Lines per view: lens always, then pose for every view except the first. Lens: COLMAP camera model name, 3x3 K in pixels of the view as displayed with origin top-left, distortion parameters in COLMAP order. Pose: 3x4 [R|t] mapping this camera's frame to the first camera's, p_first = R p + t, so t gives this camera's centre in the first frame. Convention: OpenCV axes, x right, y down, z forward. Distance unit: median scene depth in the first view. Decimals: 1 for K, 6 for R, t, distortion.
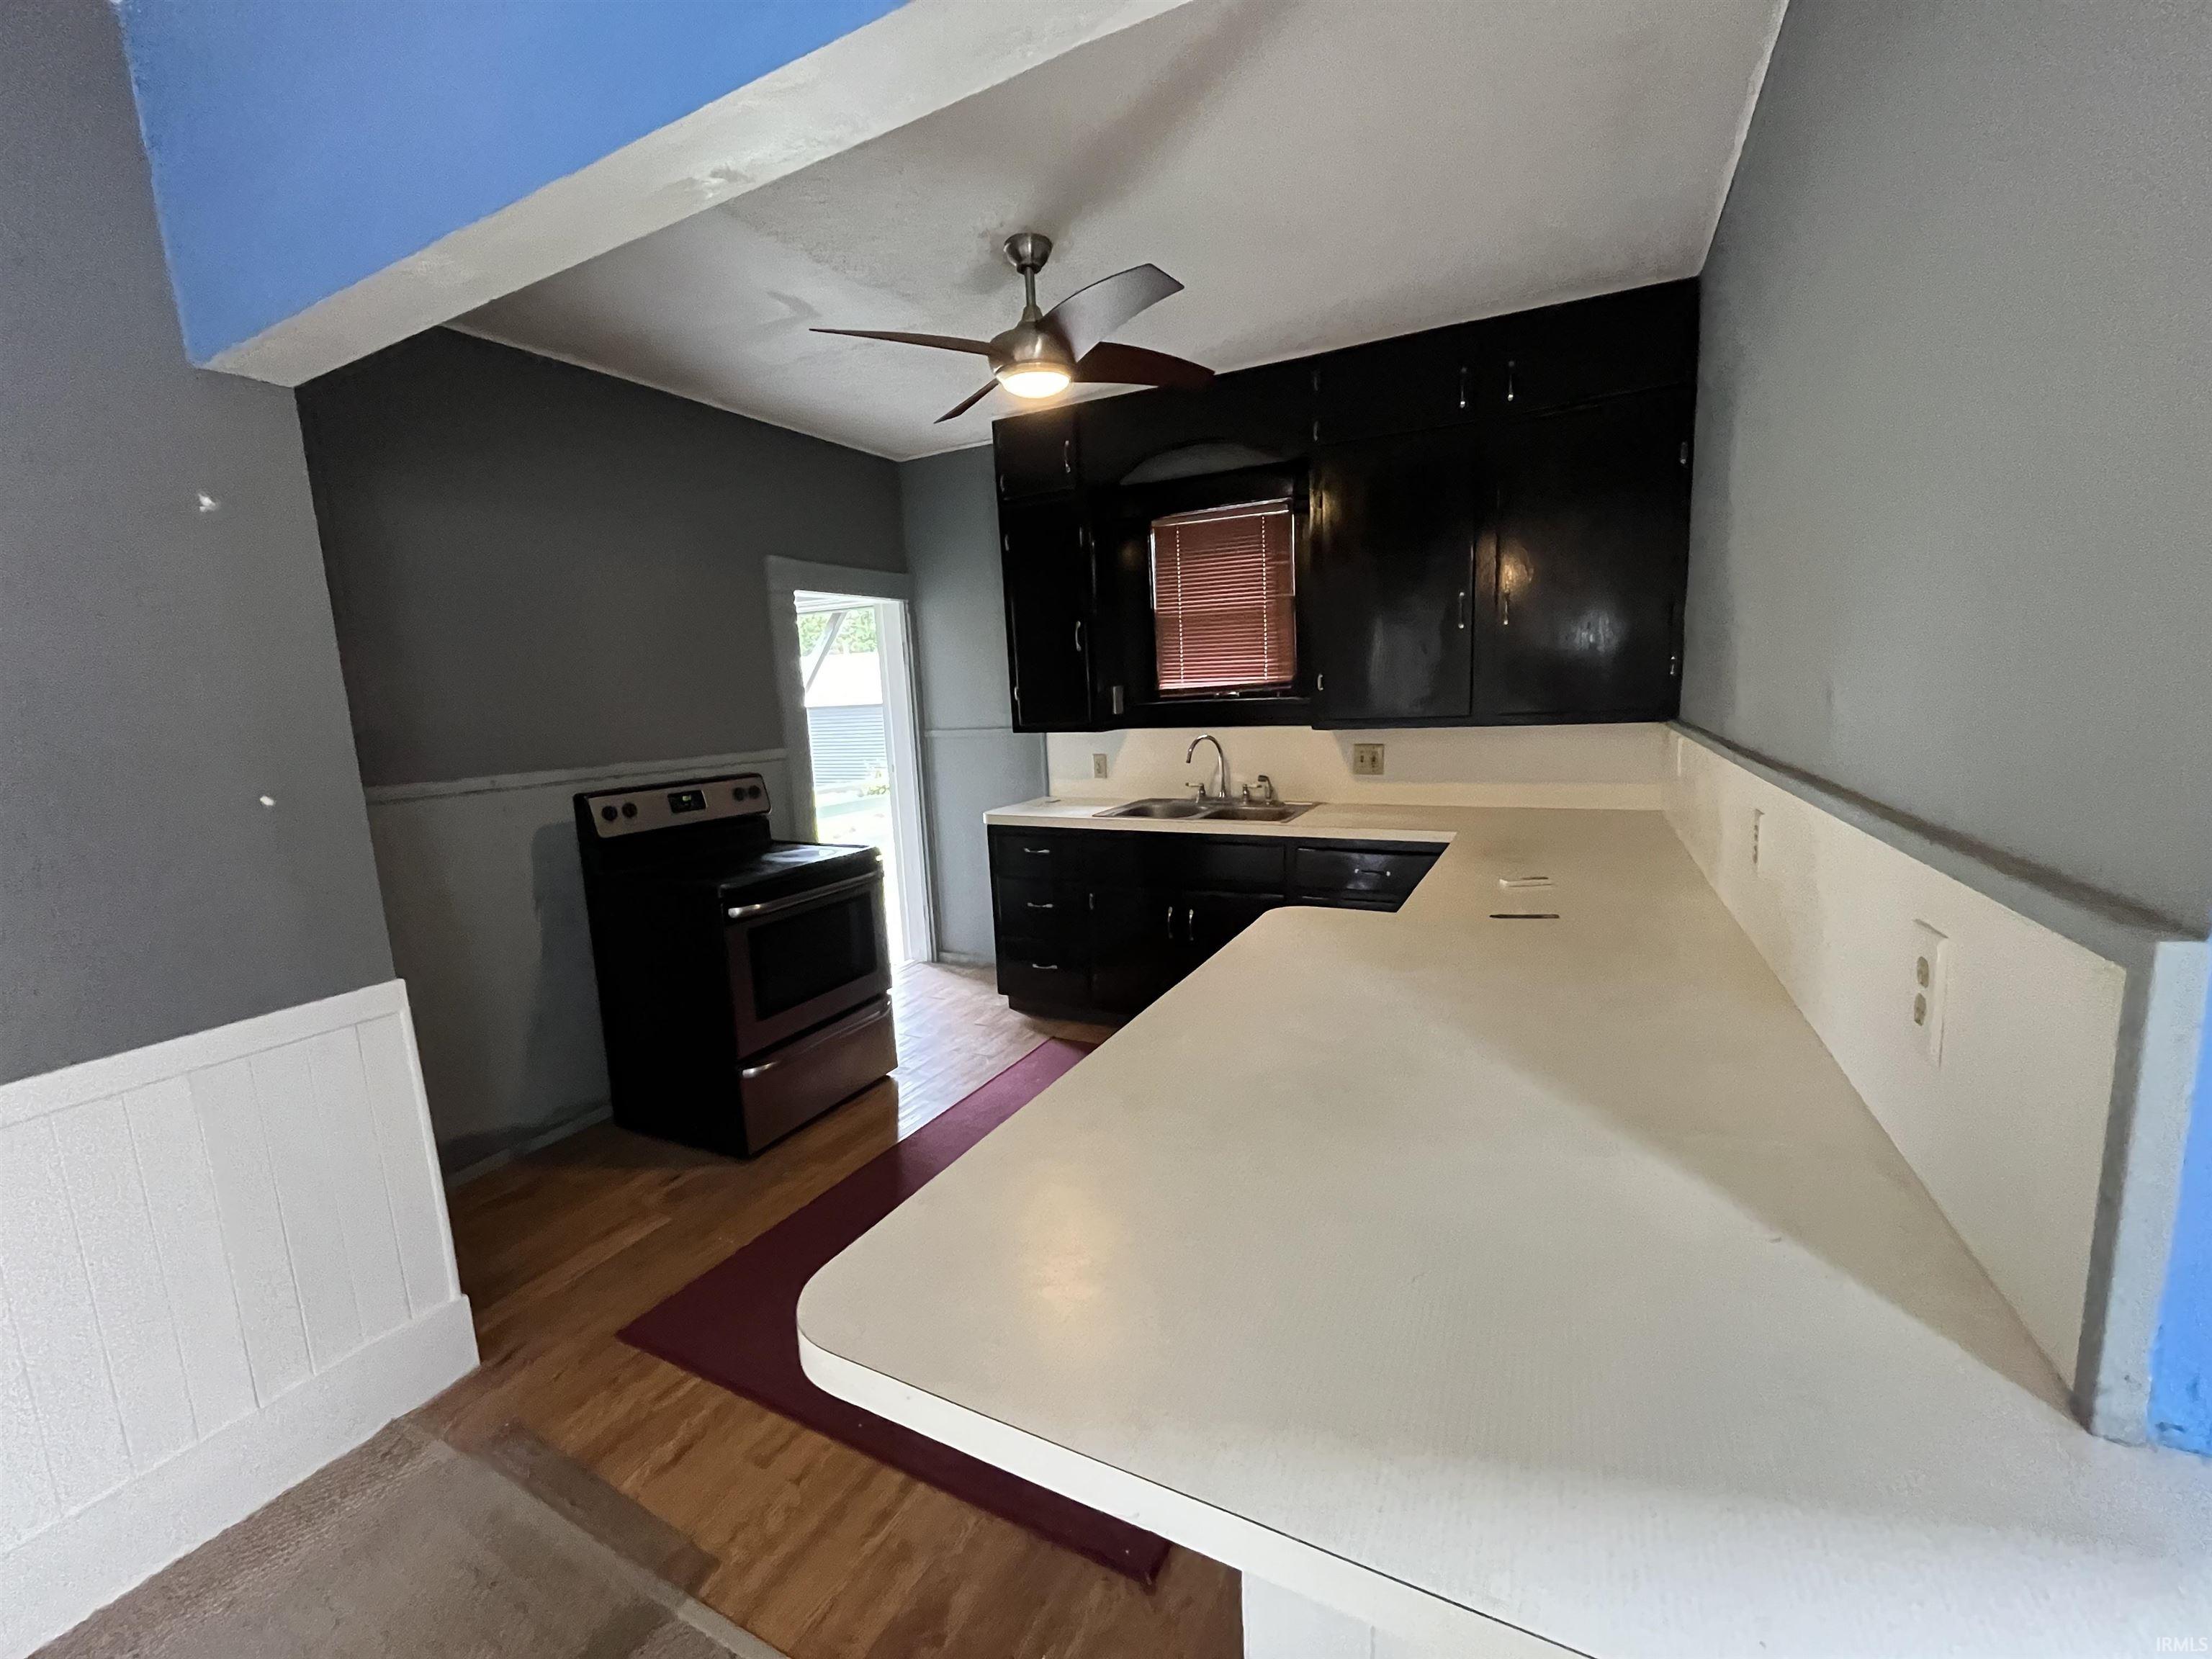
lens RADIAL K [[895.7, 0, 1097.9], [0, 895.7, 818.0], [0, 0, 1]] dist [-0.004783, -0.000251]
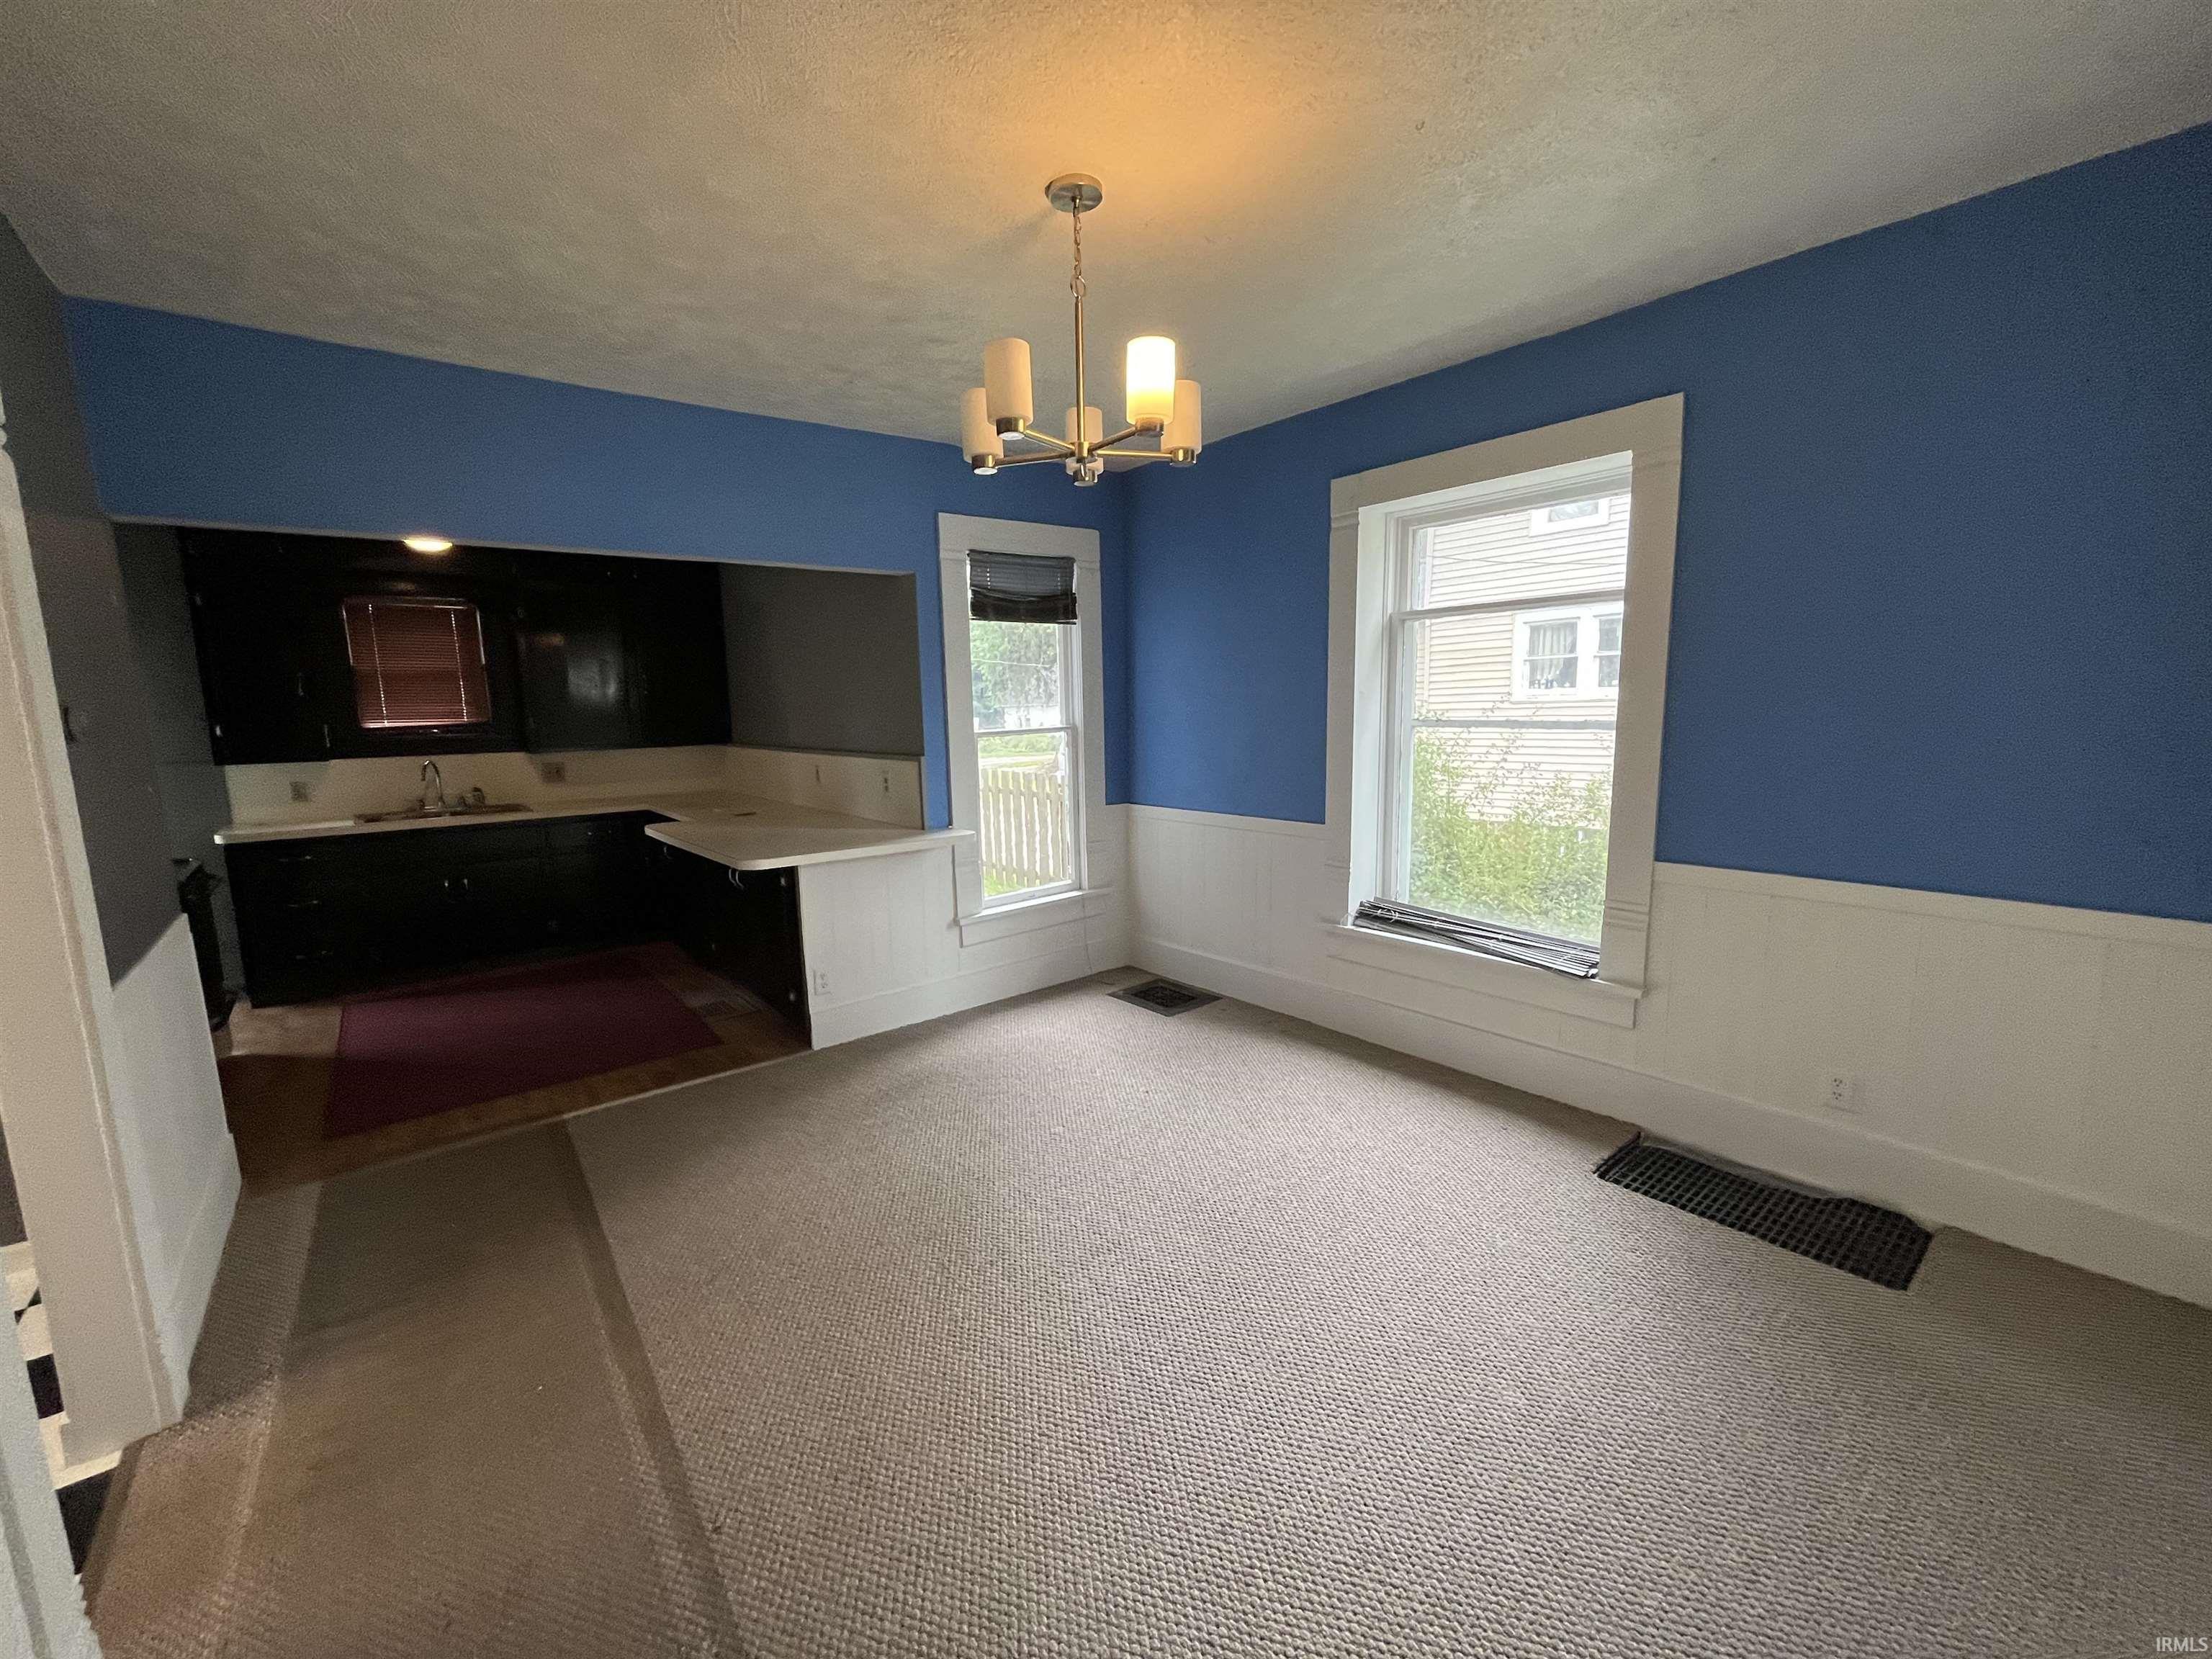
lens RADIAL K [[895.7, 0, 1102.7], [0, 895.7, 830.3], [0, 0, 1]] dist [-0.004783, -0.000251]
pose [[0.393322, -0.099876, 0.913960, -0.725463], [0.127119, 0.990442, 0.053529, 0.070395], [-0.910570, 0.095127, 0.402259, -0.484154]]
